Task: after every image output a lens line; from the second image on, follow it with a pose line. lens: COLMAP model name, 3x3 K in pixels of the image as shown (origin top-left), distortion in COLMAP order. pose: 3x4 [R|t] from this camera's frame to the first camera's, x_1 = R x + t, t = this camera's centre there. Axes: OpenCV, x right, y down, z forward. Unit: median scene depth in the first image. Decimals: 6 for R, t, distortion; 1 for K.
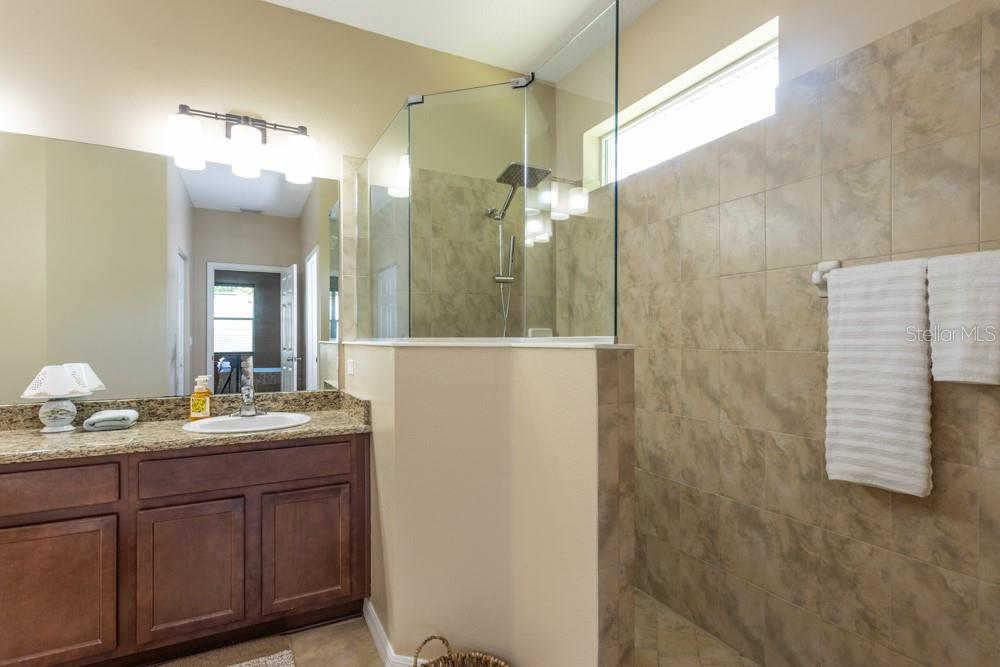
lens RADIAL K [[475.7, 0, 498.2], [0, 475.7, 337.7], [0, 0, 1]] dist [0.001778, 0.000356]
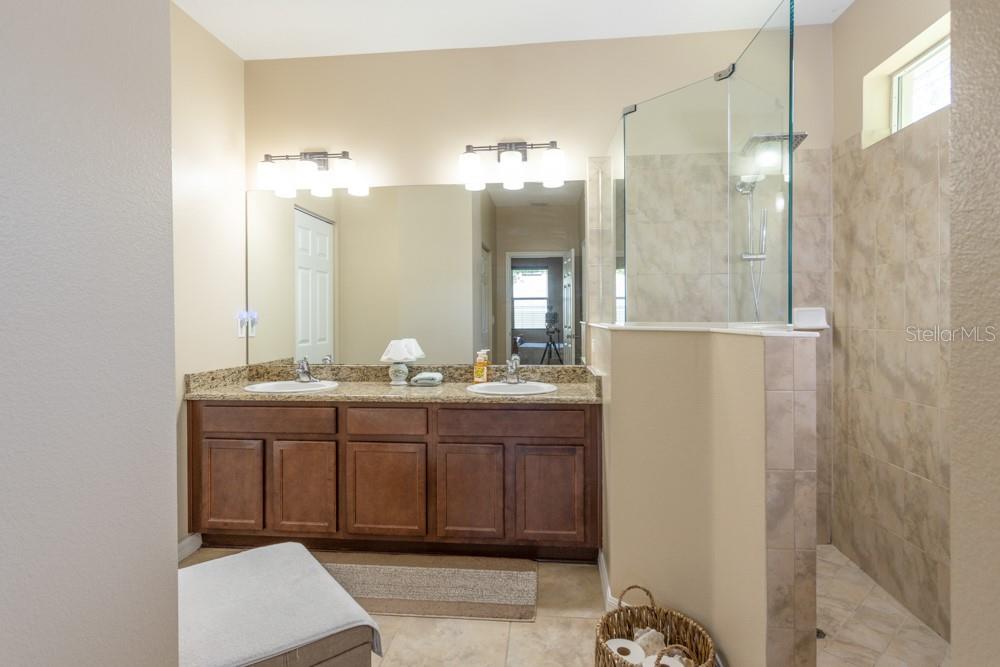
lens RADIAL K [[505.9, 0, 525.6], [0, 505.9, 314.0], [0, 0, 1]] dist [0.001306, 0.000581]
pose [[0.860218, -0.005515, -0.509897, 0.202249], [0.006198, 0.999981, -0.000360, -0.018559], [0.509889, -0.002851, 0.860235, -0.139636]]
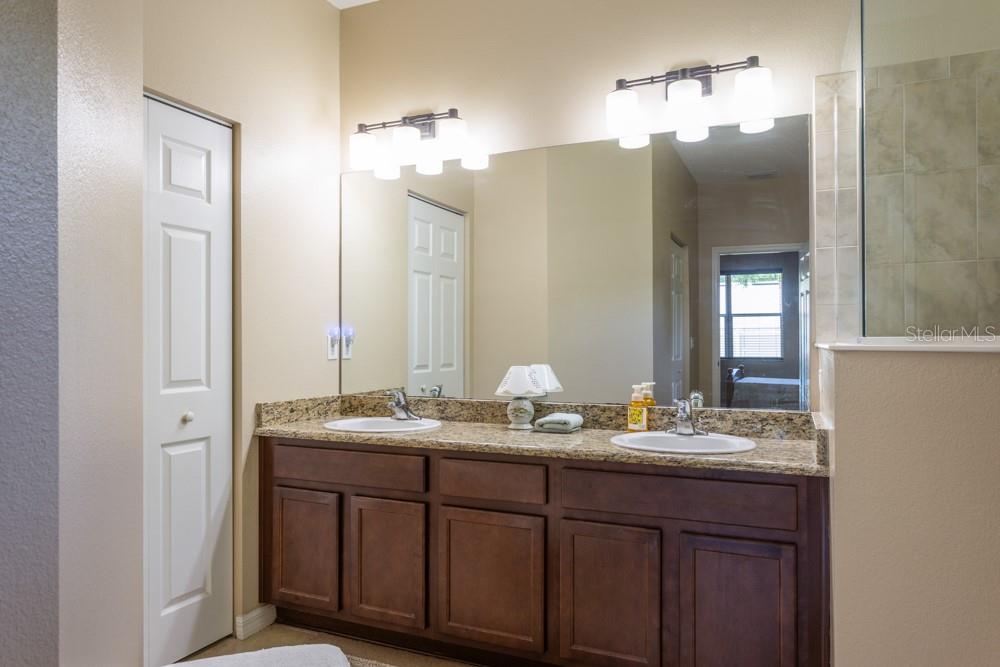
lens RADIAL K [[657.6, 0, 530.1], [0, 657.6, 335.8], [0, 0, 1]] dist [-0.001597, 0.002413]
pose [[0.643671, -0.008333, -0.765257, 0.183526], [0.005057, 0.999965, -0.006635, 0.001448], [0.765286, 0.000401, 0.643691, 0.077558]]
